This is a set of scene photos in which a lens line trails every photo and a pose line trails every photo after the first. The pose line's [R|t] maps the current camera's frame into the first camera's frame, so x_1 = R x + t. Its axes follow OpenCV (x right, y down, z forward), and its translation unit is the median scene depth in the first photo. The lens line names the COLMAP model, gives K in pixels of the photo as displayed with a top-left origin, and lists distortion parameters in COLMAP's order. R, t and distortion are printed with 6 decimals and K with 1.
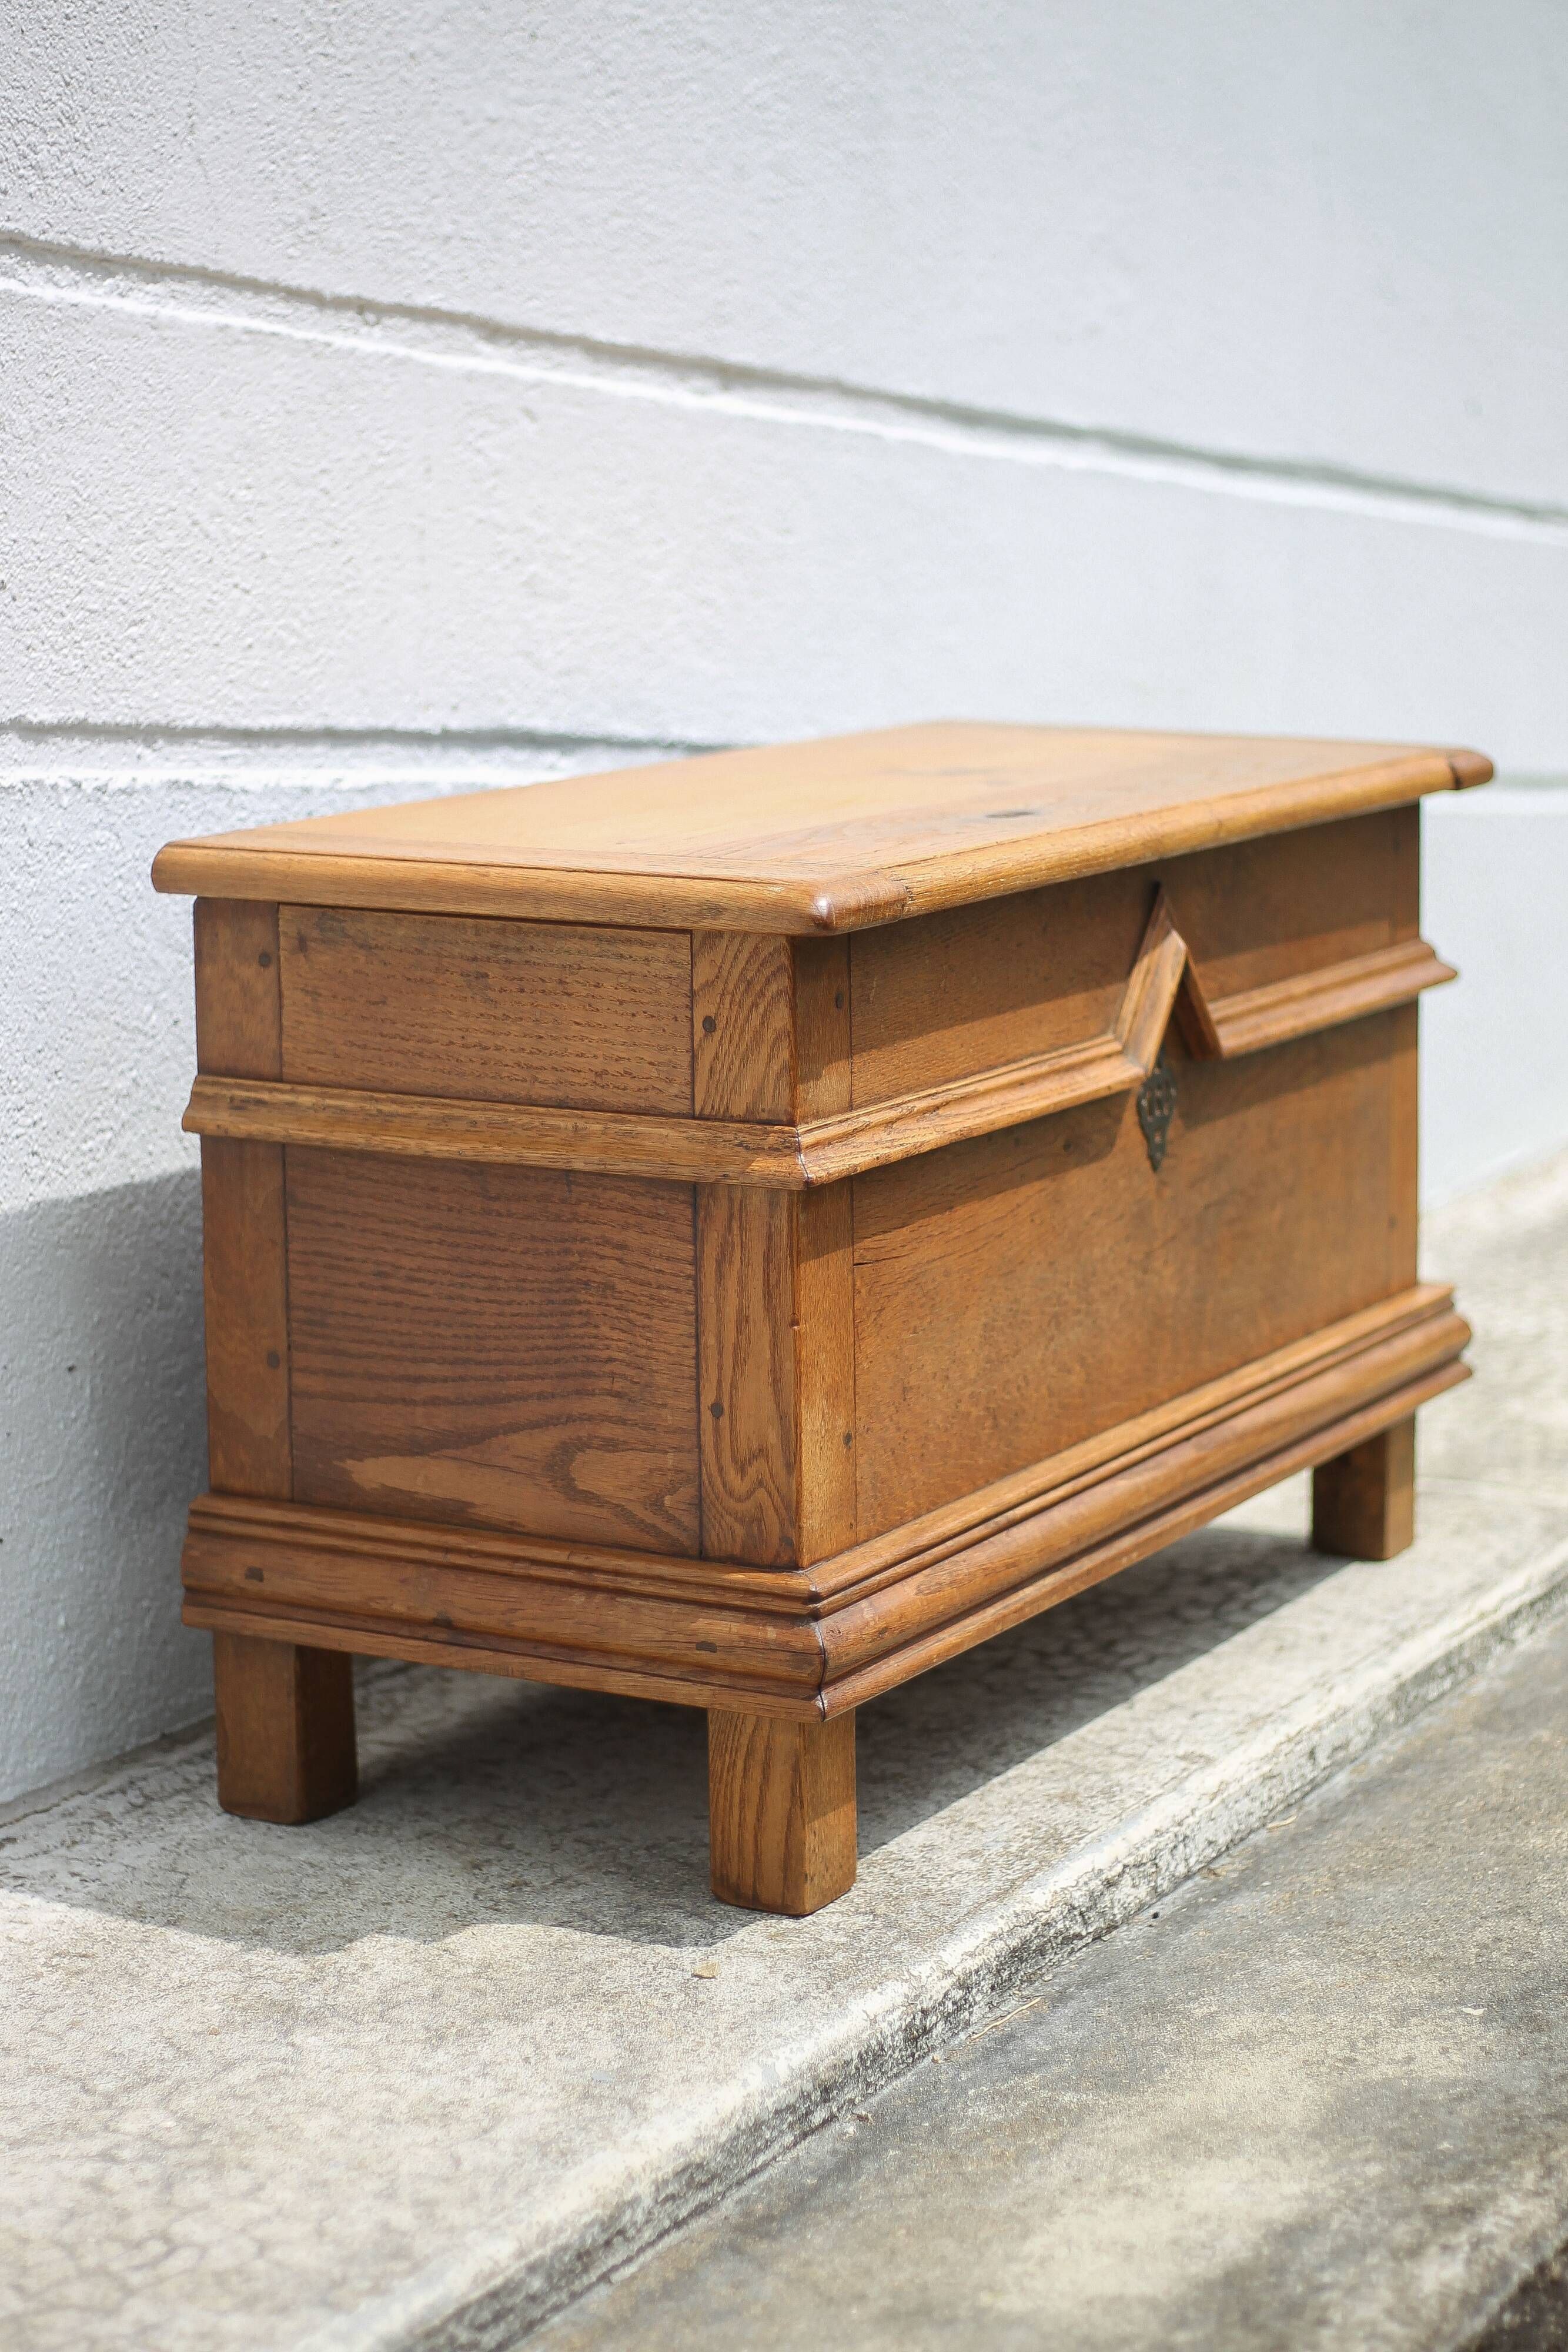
lens RADIAL K [[4603.4, 0, 824.3], [0, 4603.4, 1116.4], [0, 0, 1]] dist [-0.125639, 0.037912]
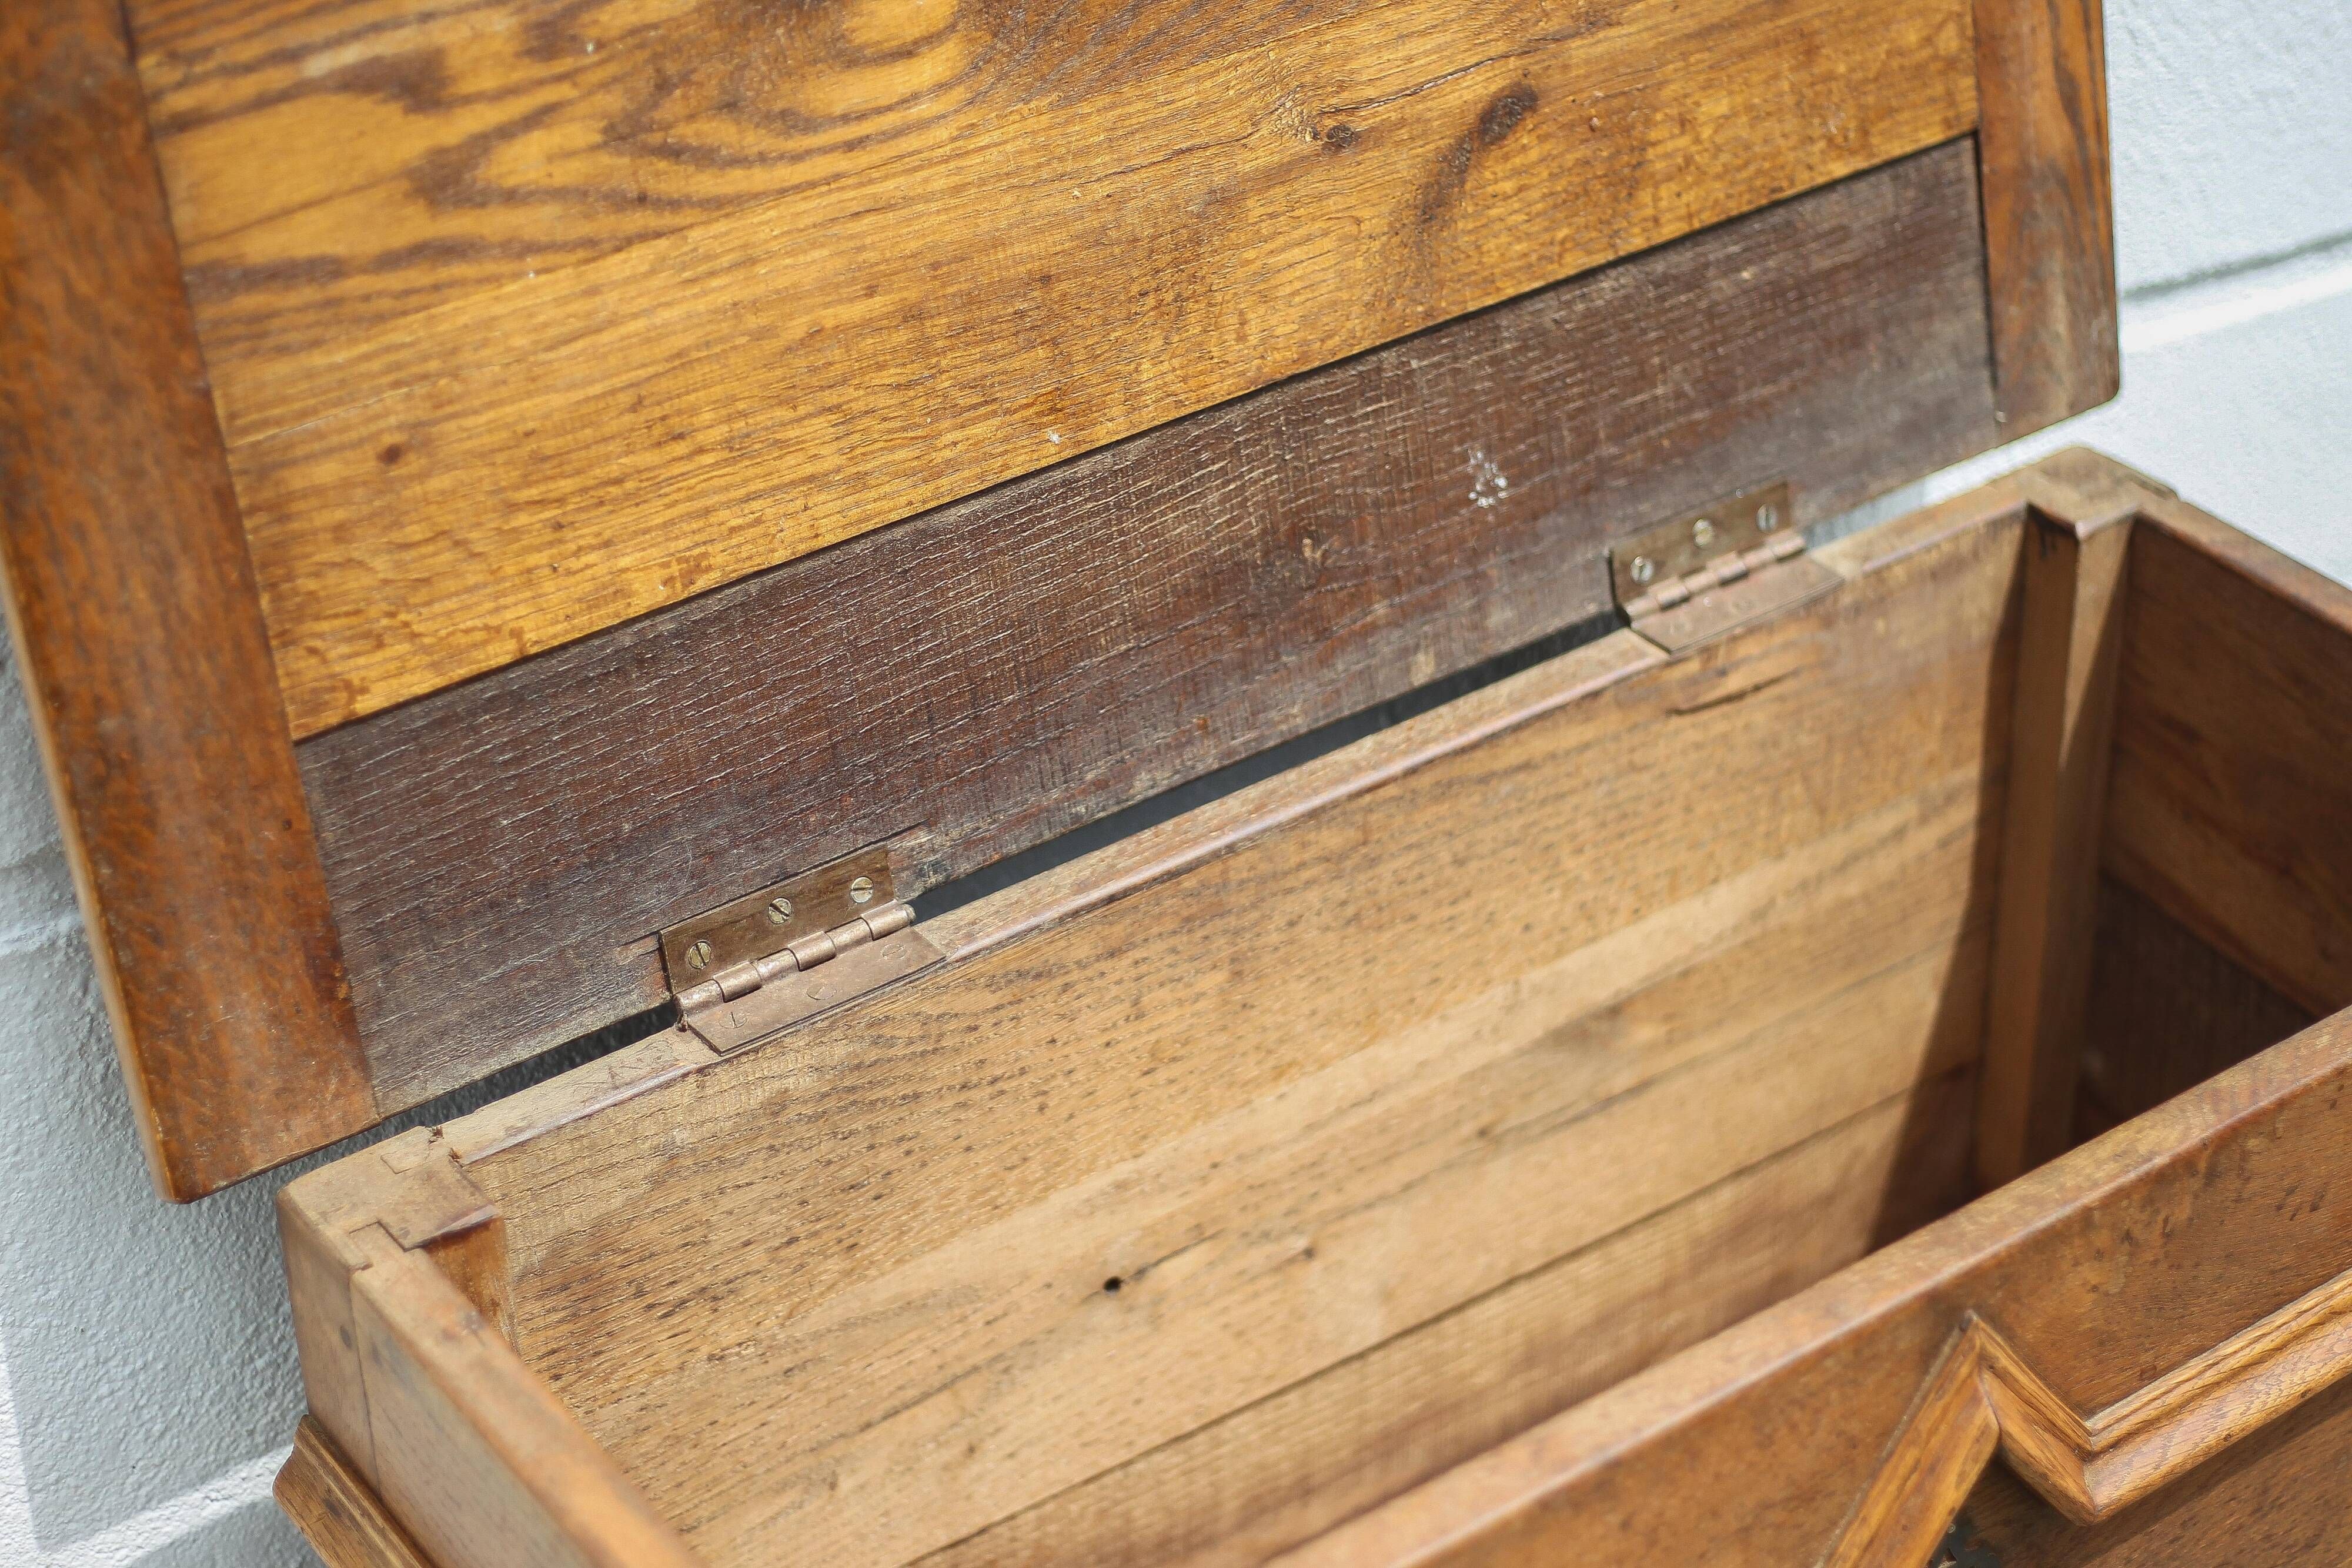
lens RADIAL K [[4500.0, 0, 1176.0], [0, 4500.0, 784.0], [0, 0, 1]] dist [-0.132496, 0.113582]
pose [[0.904805, 0.219620, -0.364821, 0.180594], [-0.052106, 0.907402, 0.417021, -0.353363], [0.422626, -0.358313, 0.832466, 0.560110]]
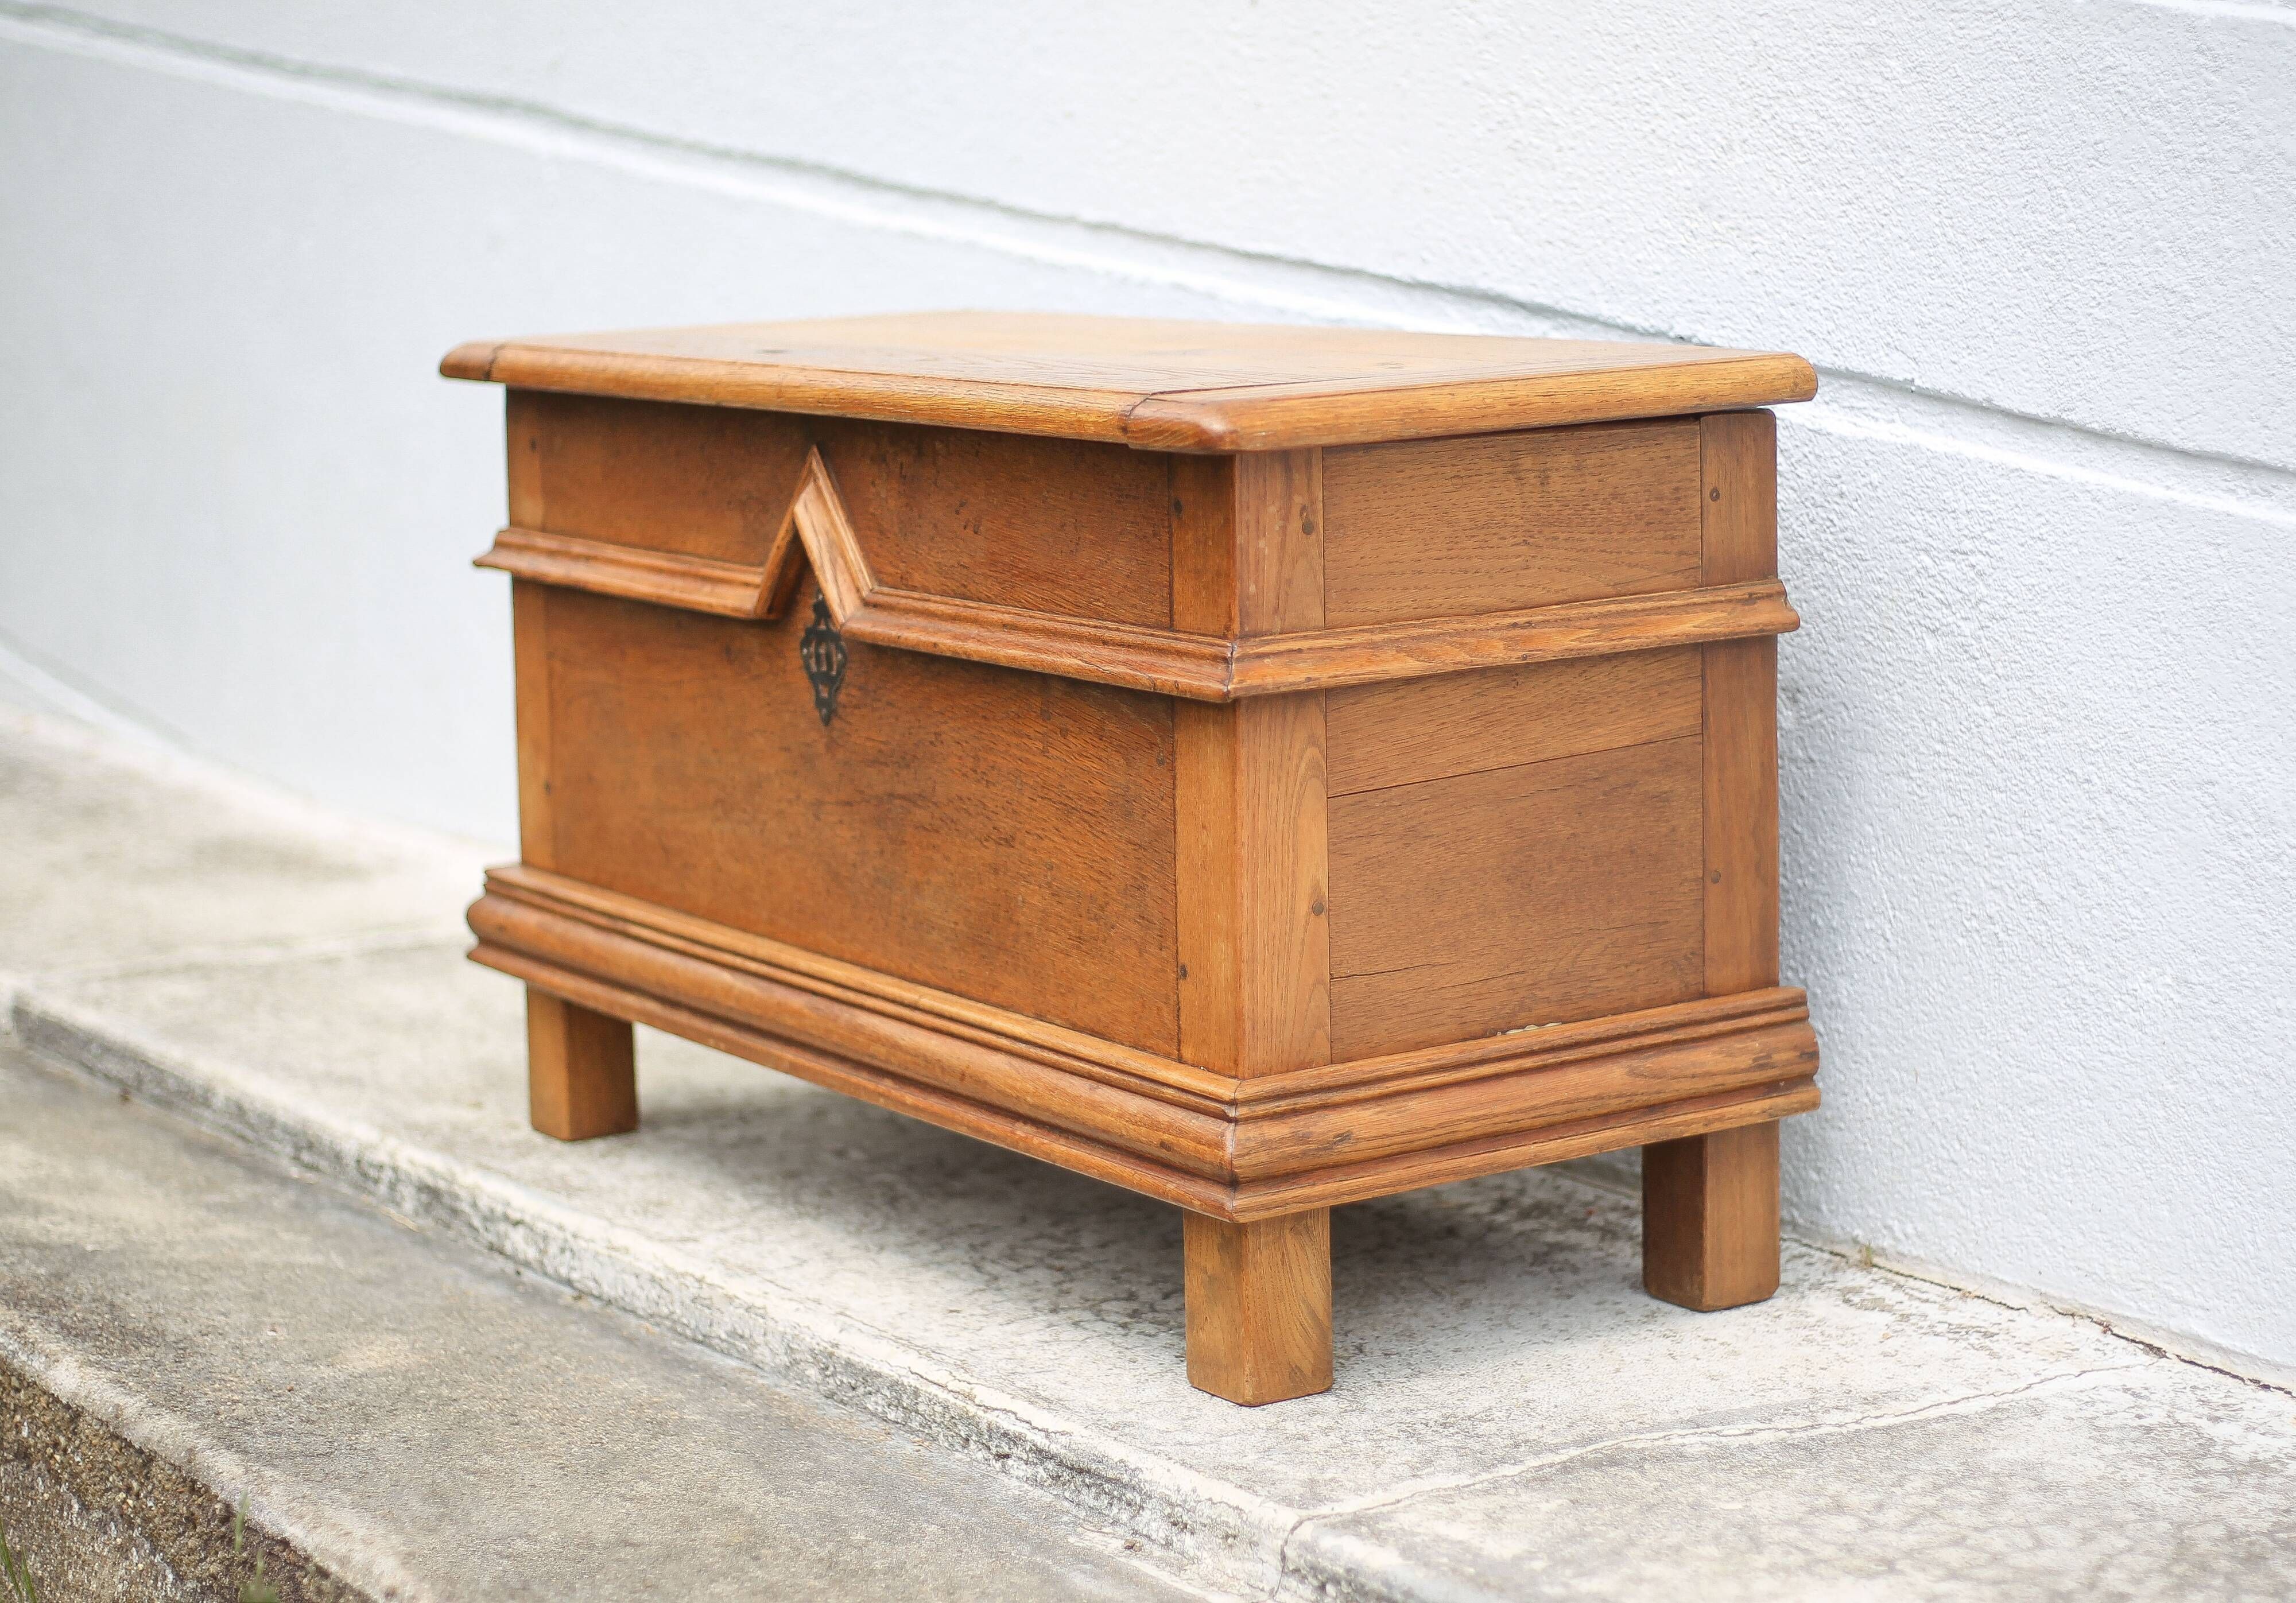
lens RADIAL K [[4553.5, 0, 1190.8], [0, 4553.5, 801.7], [0, 0, 1]] dist [-0.108012, -0.093382]
pose [[-0.440749, 0.157192, -0.883759, 1.002538], [-0.122433, 0.964819, 0.232670, -0.233260], [0.889241, 0.210751, -0.405998, 1.596161]]
